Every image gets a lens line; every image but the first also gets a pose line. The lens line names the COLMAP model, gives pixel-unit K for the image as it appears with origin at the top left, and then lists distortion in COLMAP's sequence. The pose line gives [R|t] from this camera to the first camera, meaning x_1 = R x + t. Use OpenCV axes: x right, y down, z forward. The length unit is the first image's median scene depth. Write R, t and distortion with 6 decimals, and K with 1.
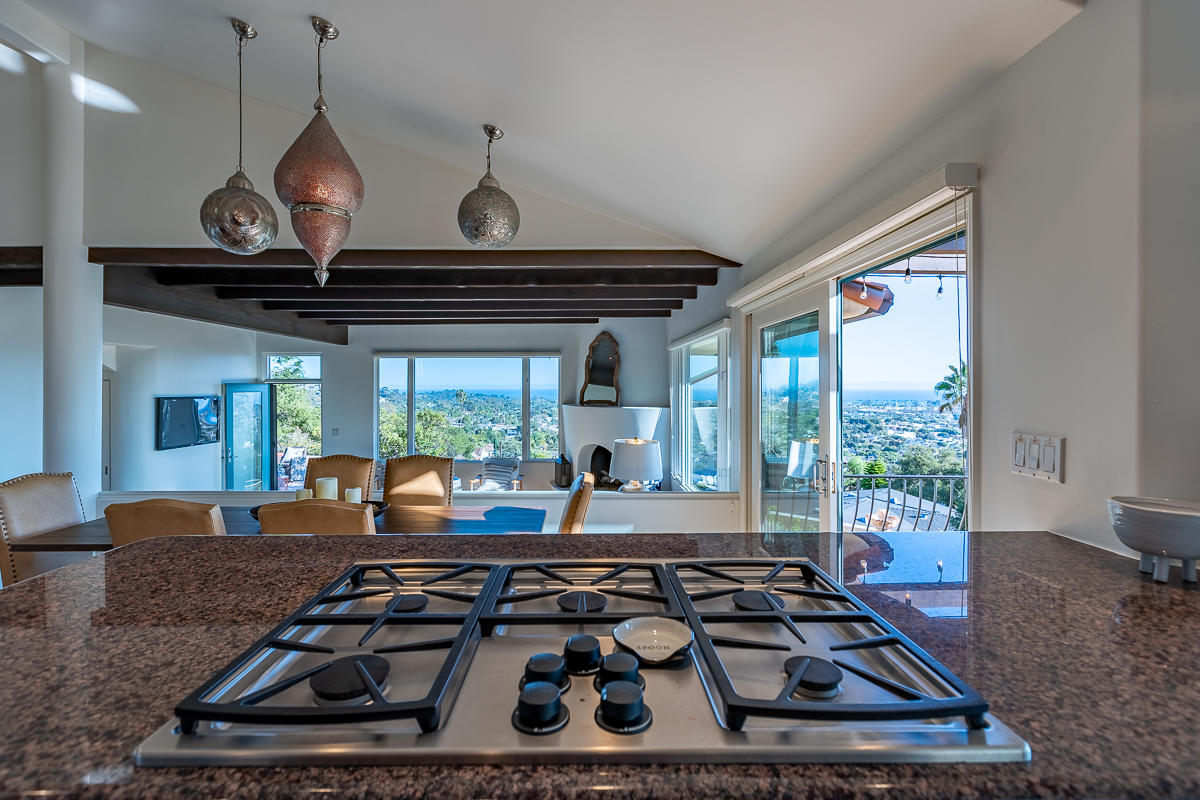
lens RADIAL K [[557.6, 0, 602.2], [0, 557.6, 383.9], [0, 0, 1]] dist [-0.000647, -0.000334]
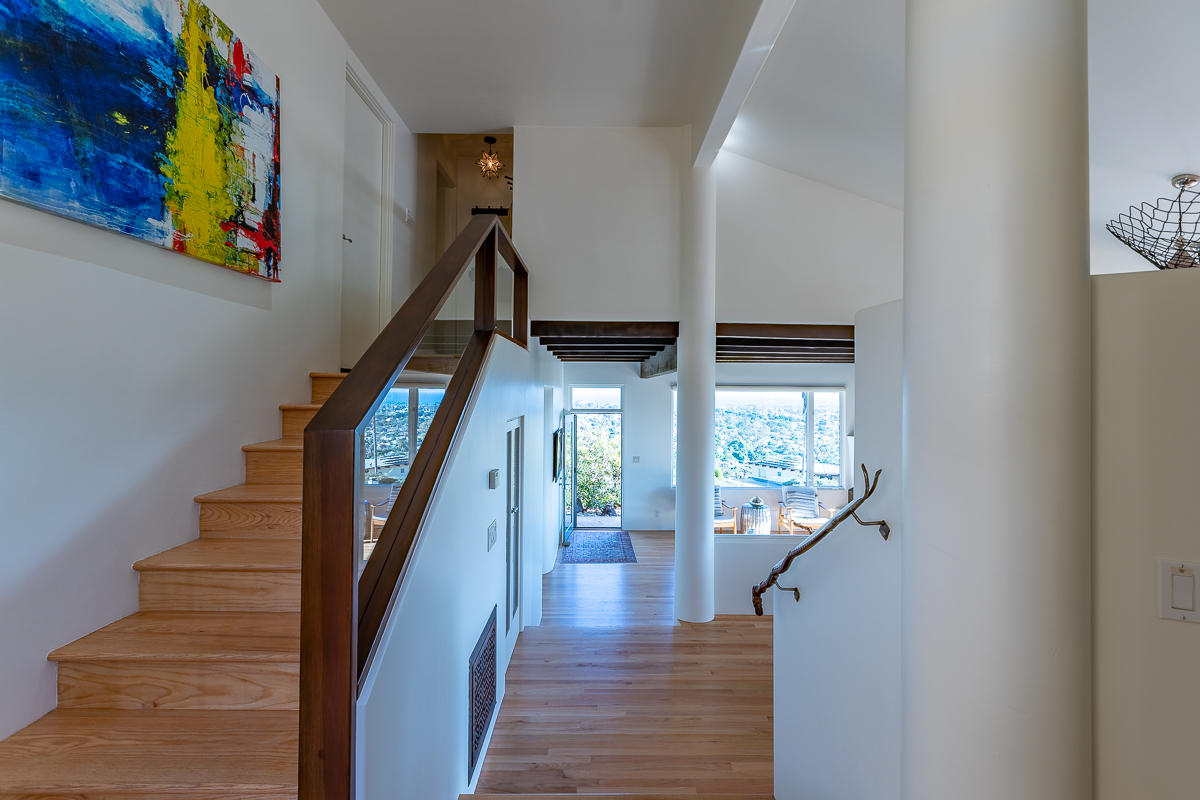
lens RADIAL K [[557.6, 0, 602.2], [0, 557.6, 383.9], [0, 0, 1]] dist [-0.000647, -0.000334]
pose [[0.999953, 0.008562, 0.004632, -0.556041], [-0.008539, 0.999951, -0.004920, -0.054163], [-0.004674, 0.004881, 0.999977, -0.070654]]
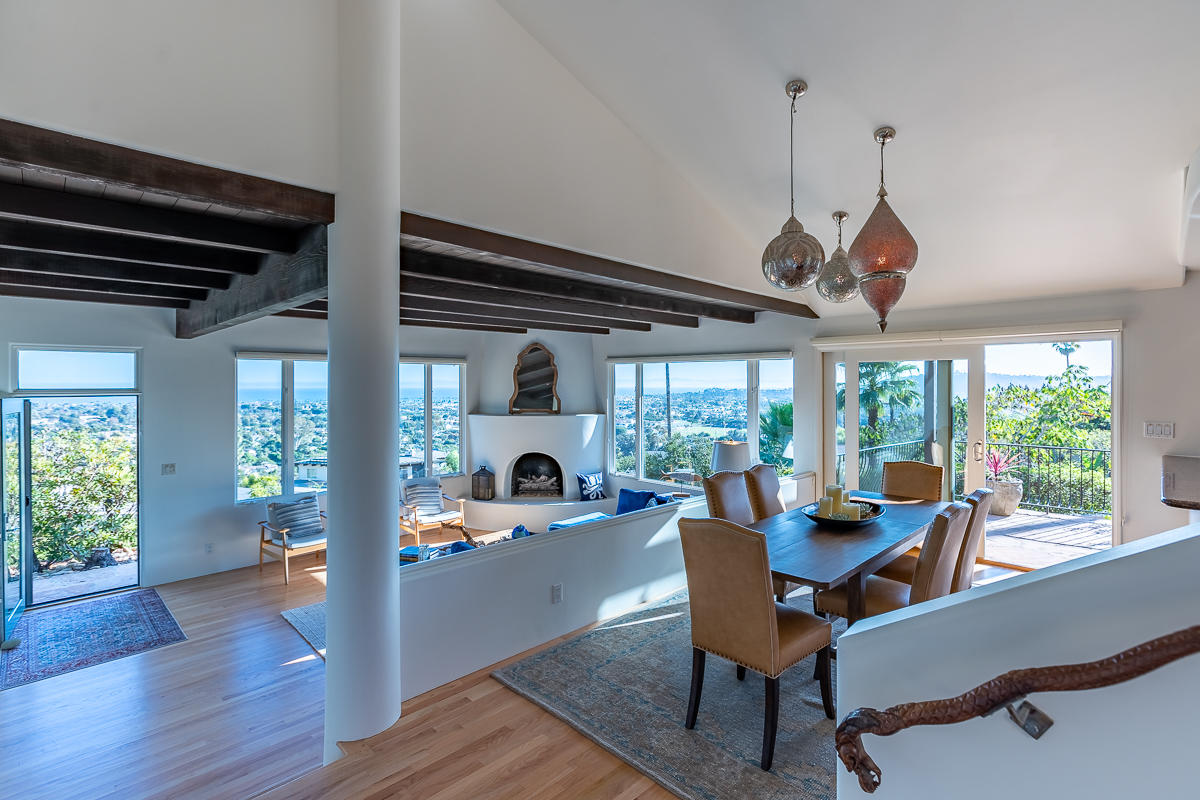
lens RADIAL K [[557.6, 0, 602.2], [0, 557.6, 383.9], [0, 0, 1]] dist [-0.000647, -0.000334]
pose [[0.709200, -0.000252, 0.705007, -0.586585], [-0.002279, 0.999994, 0.002651, -0.018682], [-0.705003, -0.003487, 0.709195, 0.167101]]
